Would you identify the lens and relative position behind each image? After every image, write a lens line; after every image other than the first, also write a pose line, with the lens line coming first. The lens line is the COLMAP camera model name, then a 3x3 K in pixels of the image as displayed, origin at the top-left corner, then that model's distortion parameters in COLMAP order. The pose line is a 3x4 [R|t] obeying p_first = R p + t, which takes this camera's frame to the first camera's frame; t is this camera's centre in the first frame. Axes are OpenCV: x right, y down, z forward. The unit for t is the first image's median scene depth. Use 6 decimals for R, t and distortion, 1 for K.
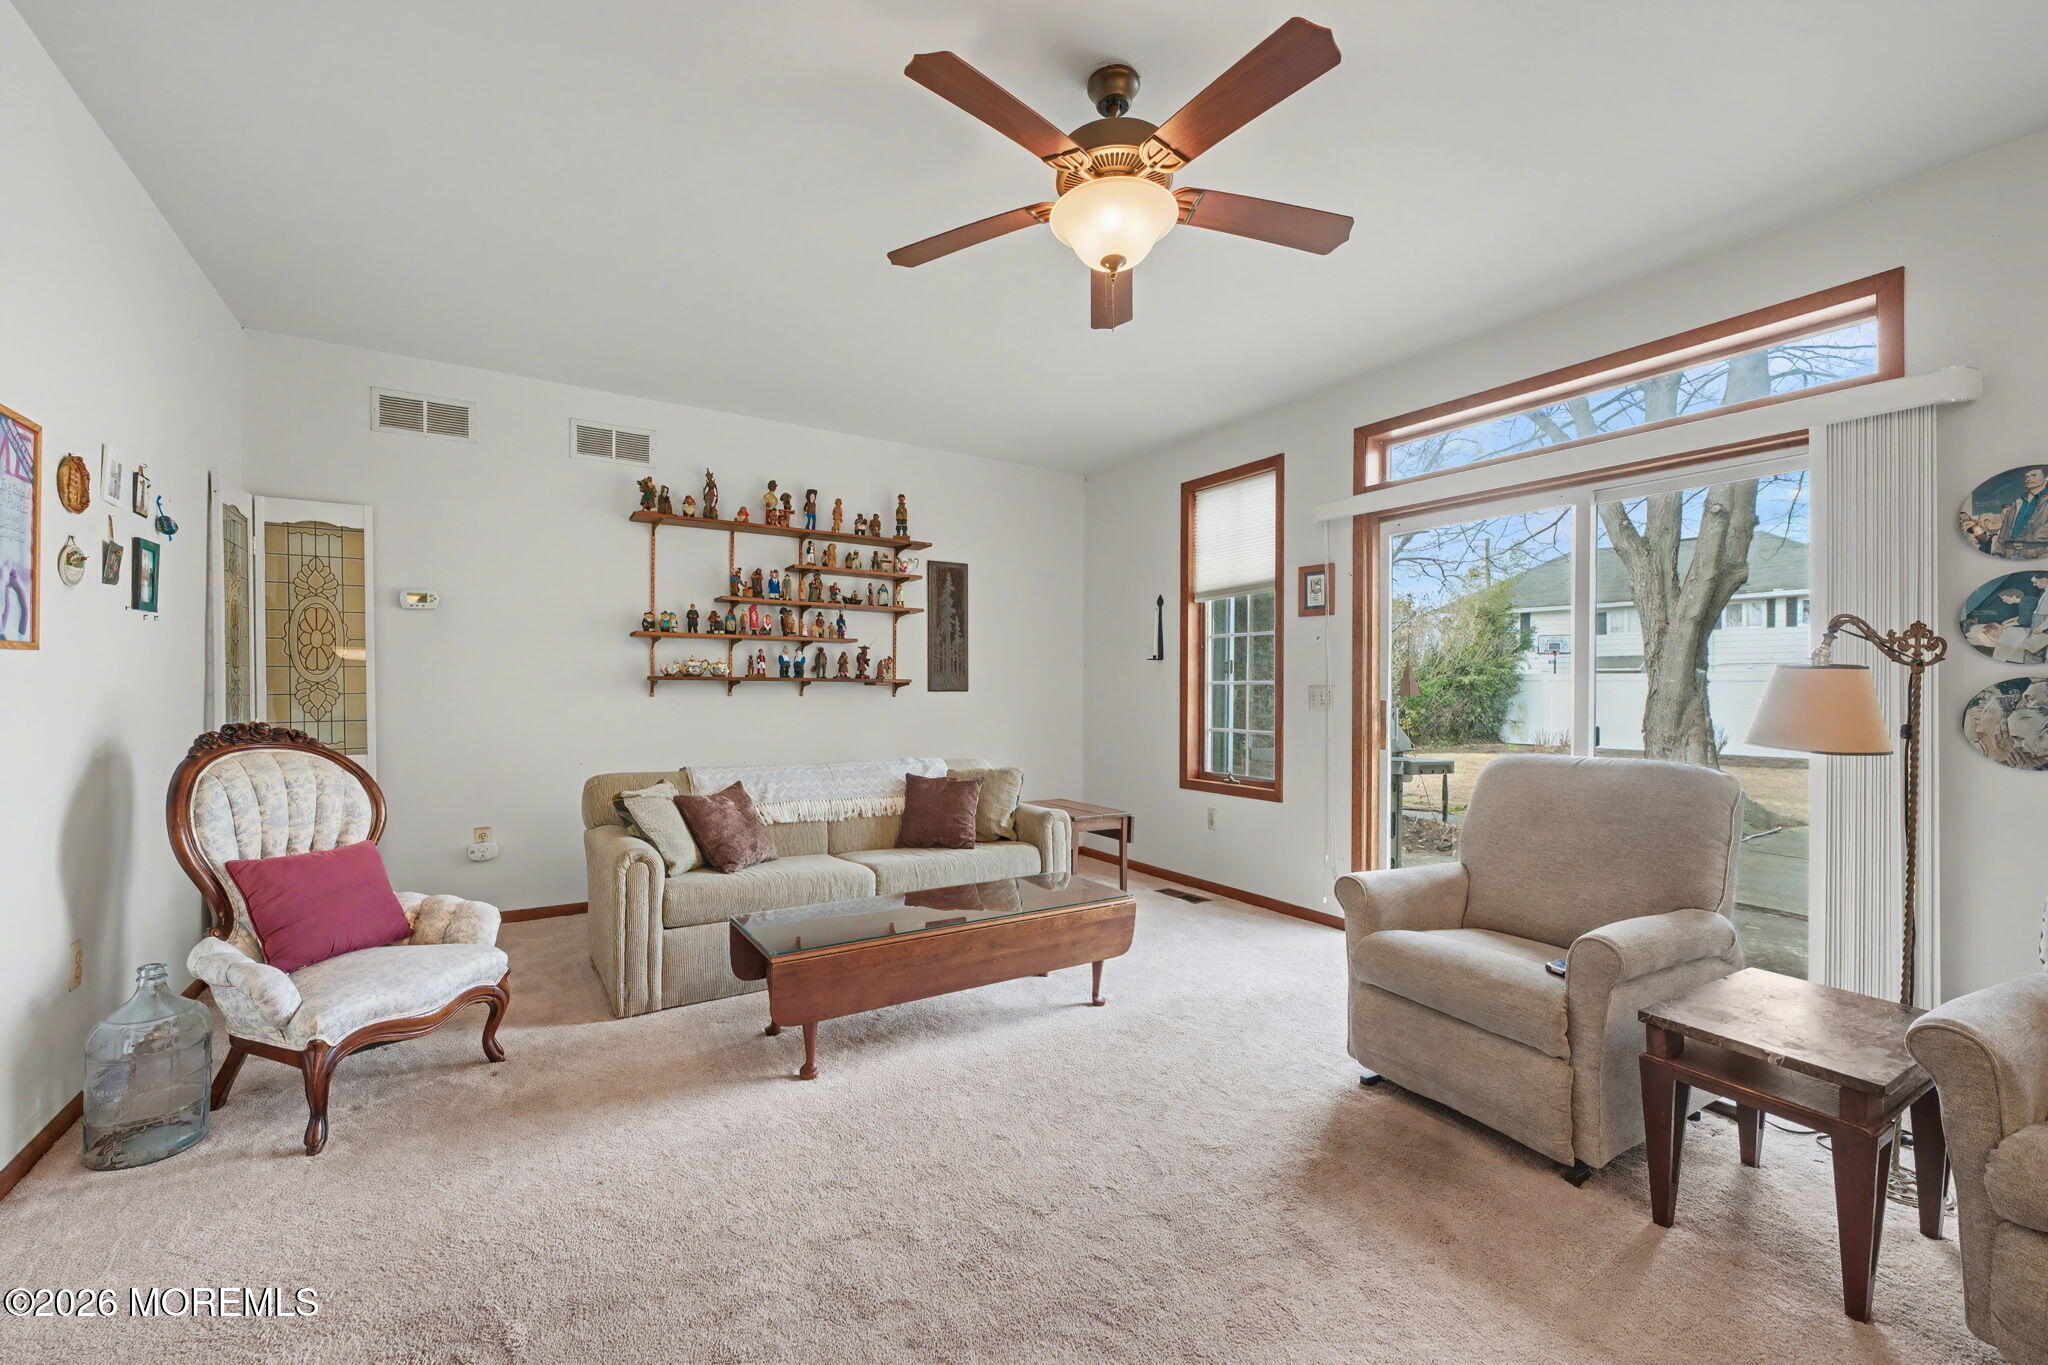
lens RADIAL K [[831.8, 0, 1016.0], [0, 831.8, 696.5], [0, 0, 1]] dist [-0.001960, -0.000241]
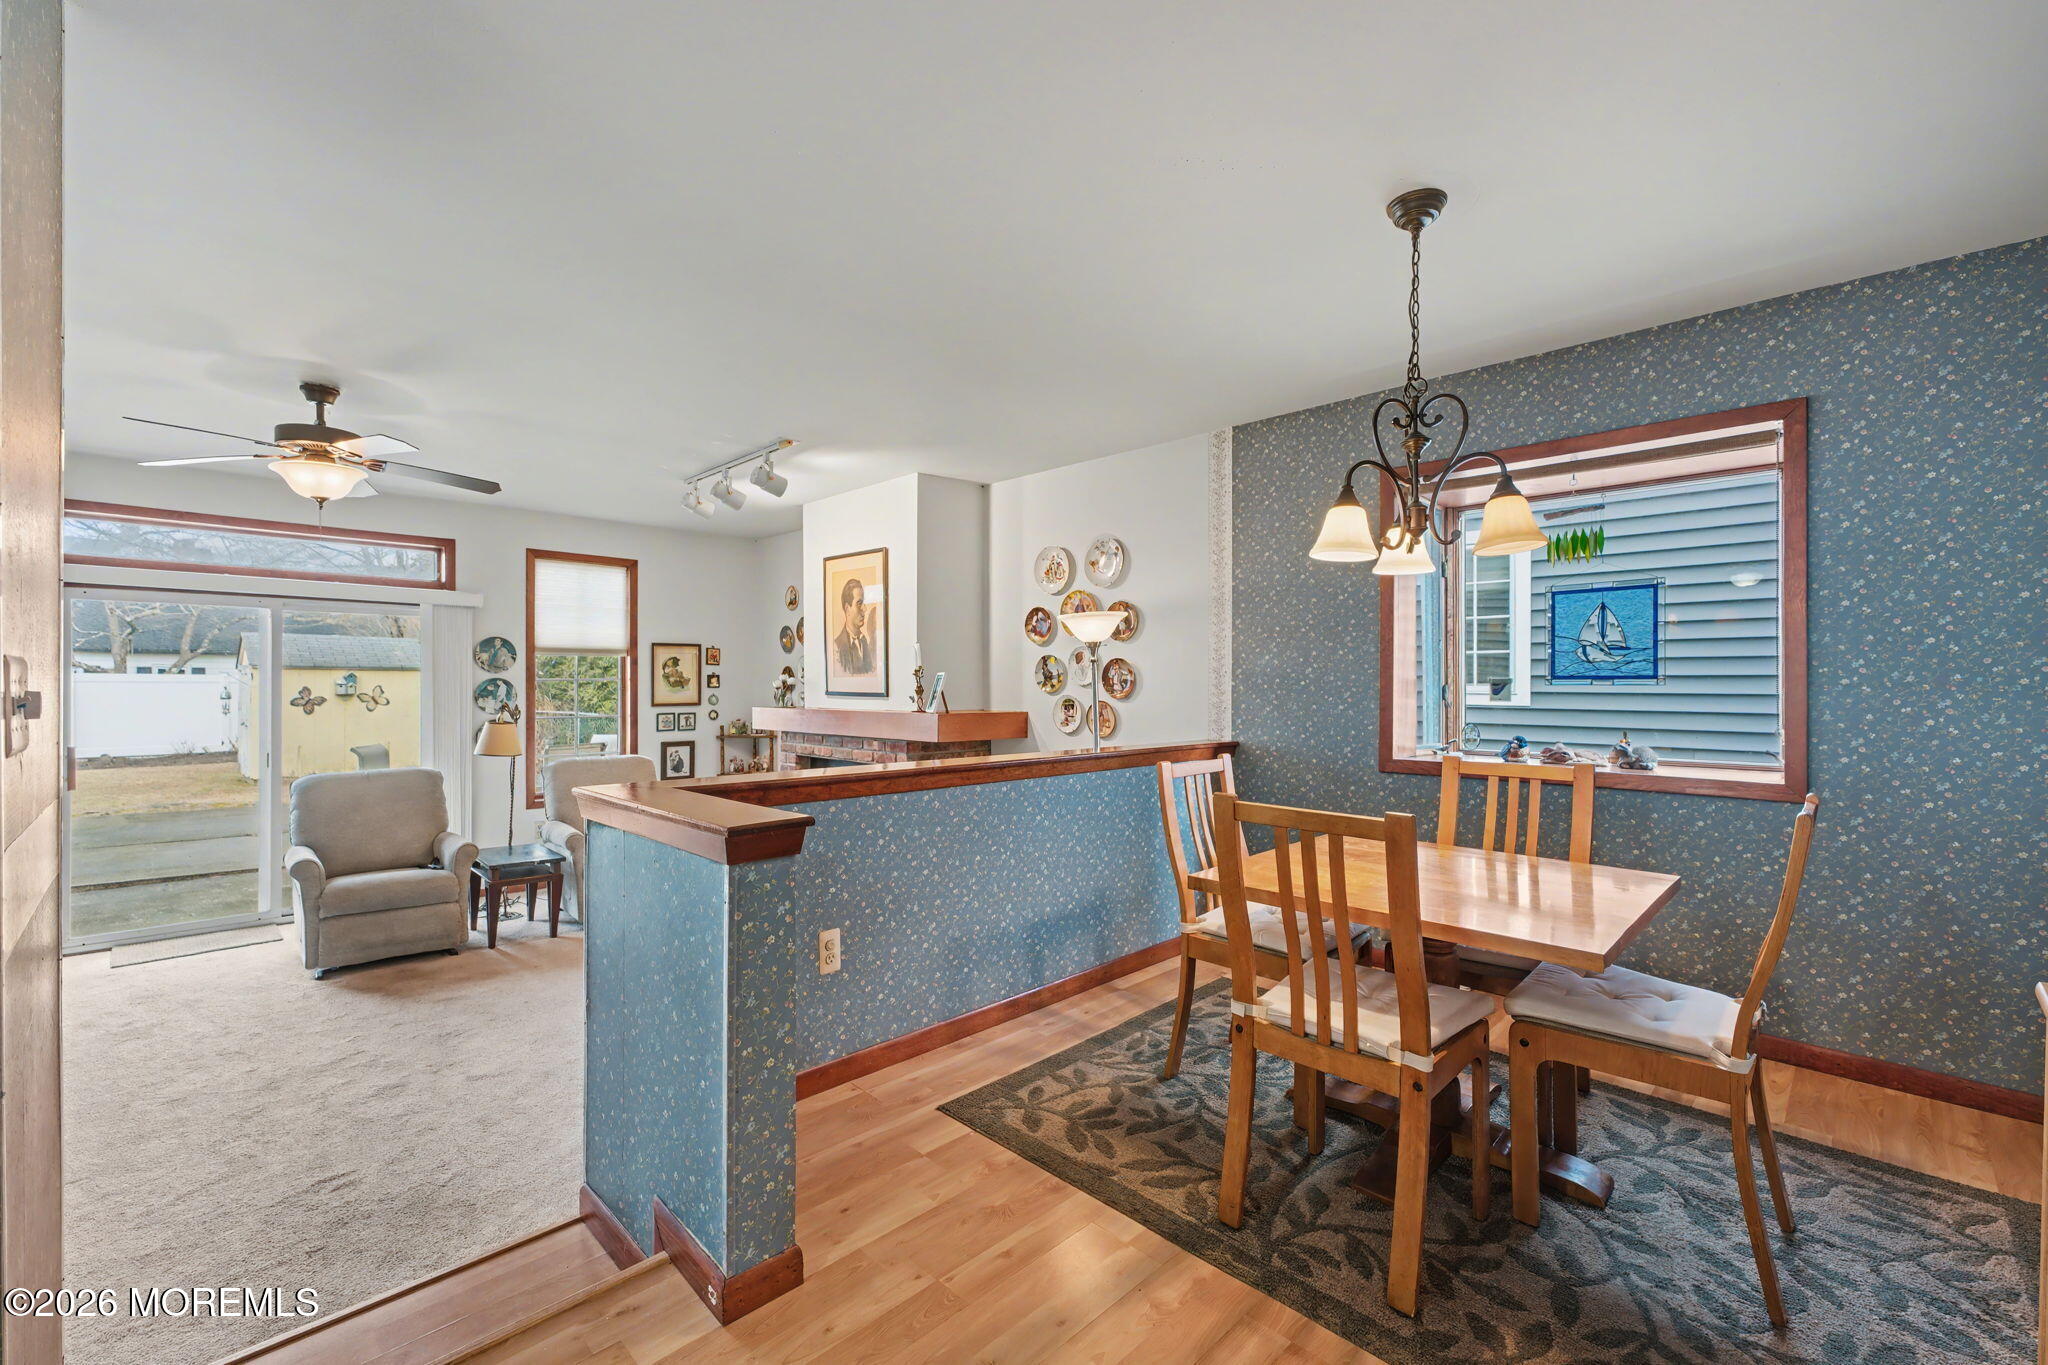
lens RADIAL K [[852.3, 0, 1015.0], [0, 852.3, 679.5], [0, 0, 1]] dist [-0.000052, -0.000151]
pose [[-0.223698, -0.003583, 0.974652, -0.876125], [0.004978, 0.999976, 0.004818, -0.077497], [-0.974646, 0.005929, -0.223675, 0.012432]]
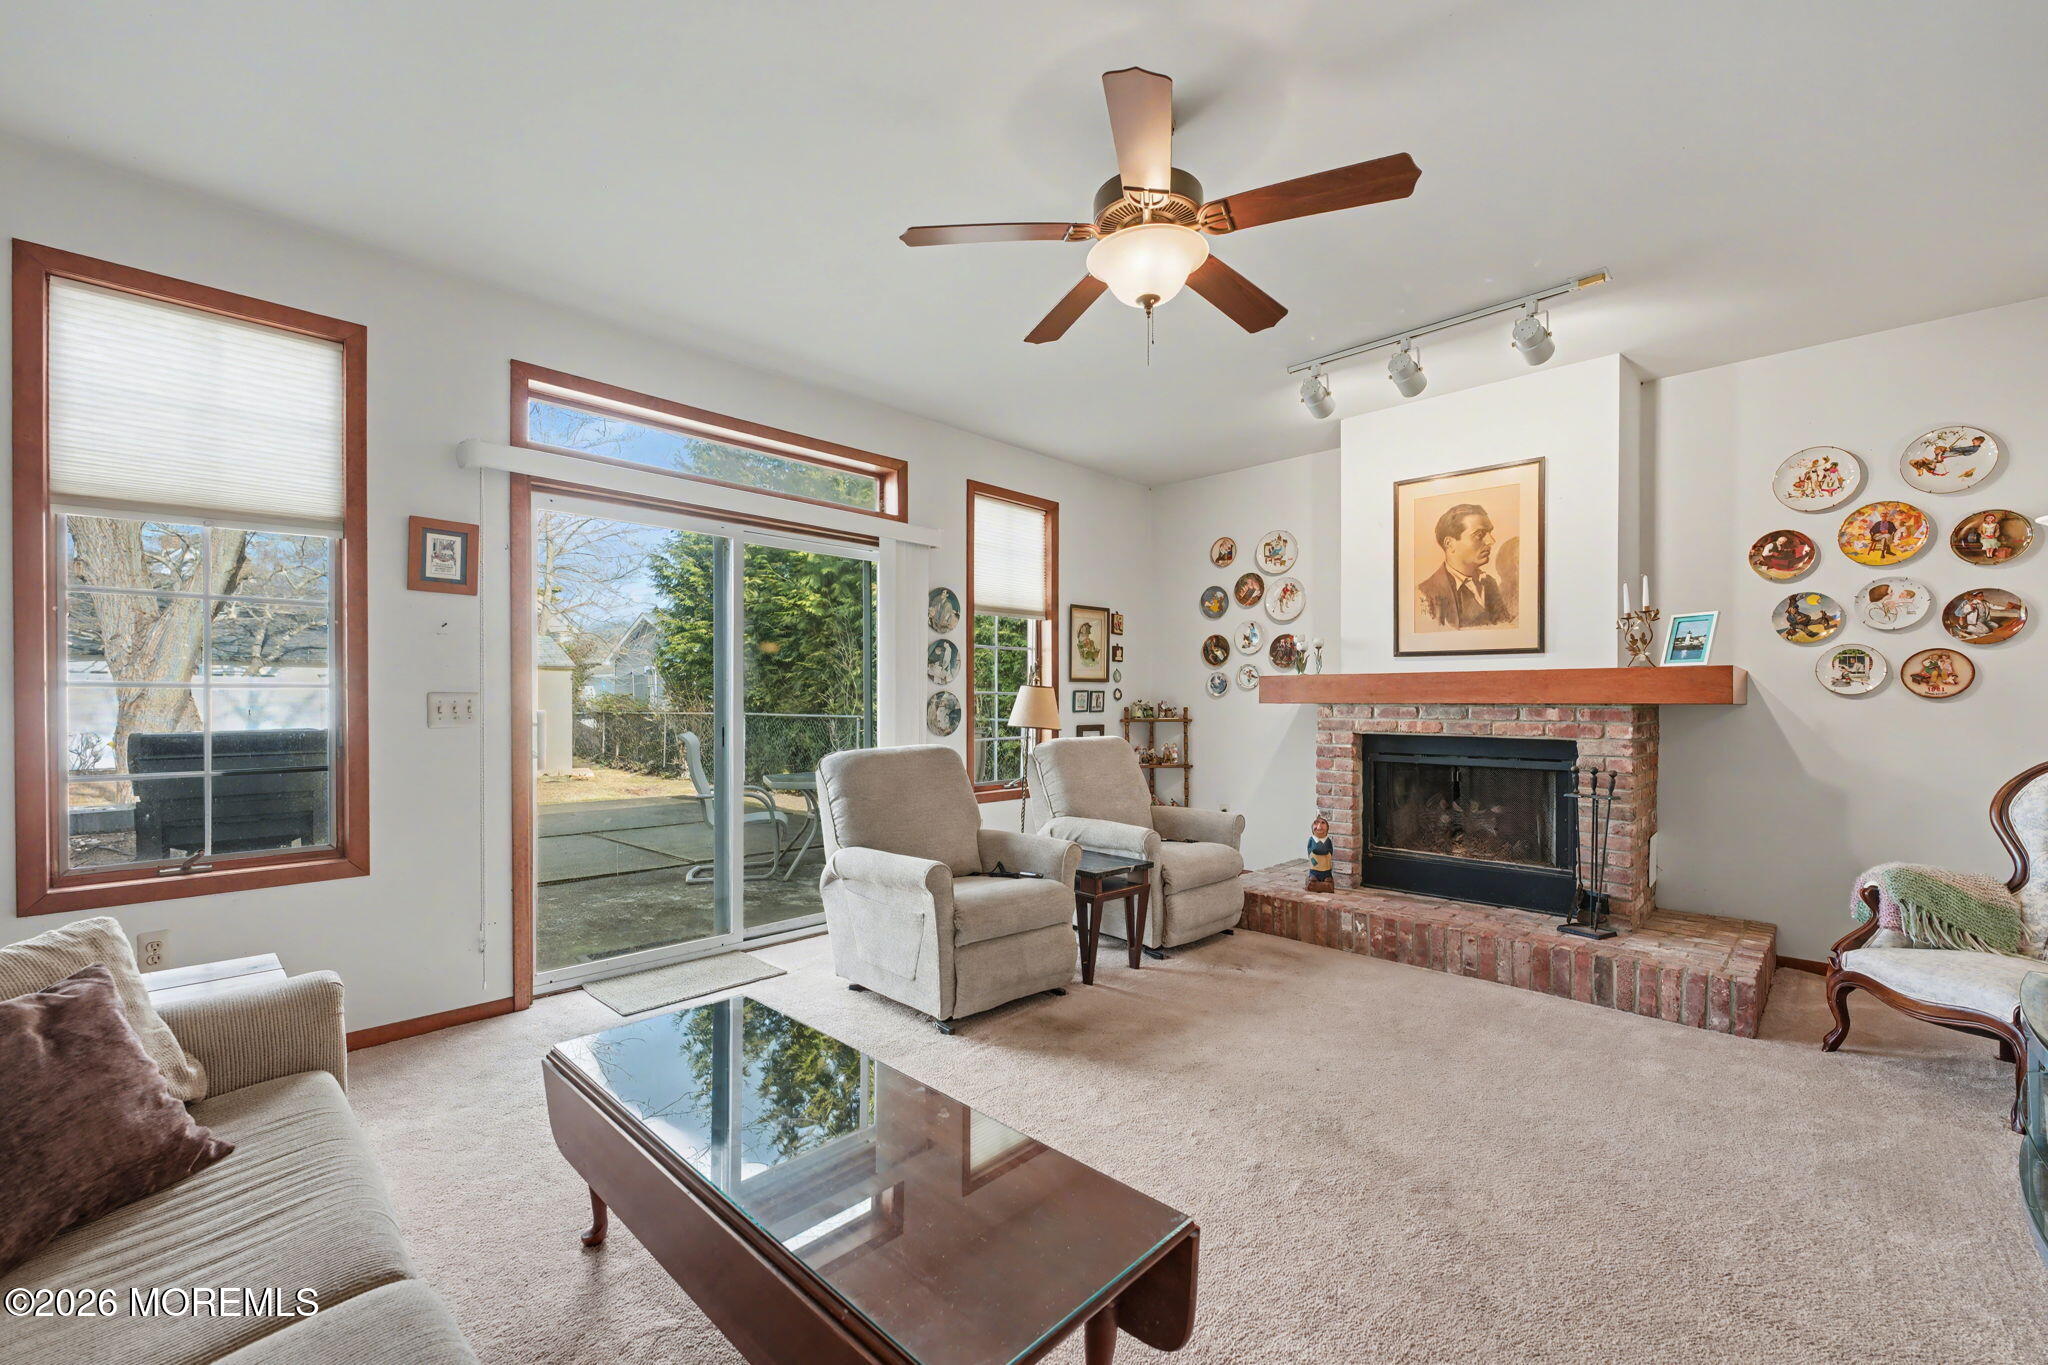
lens RADIAL K [[831.8, 0, 1016.0], [0, 831.8, 696.5], [0, 0, 1]] dist [-0.001960, -0.000241]
pose [[-0.228966, -0.004440, 0.973424, -0.419119], [0.004966, 0.999971, 0.005730, -0.010290], [-0.973422, 0.006146, -0.228937, 0.664479]]
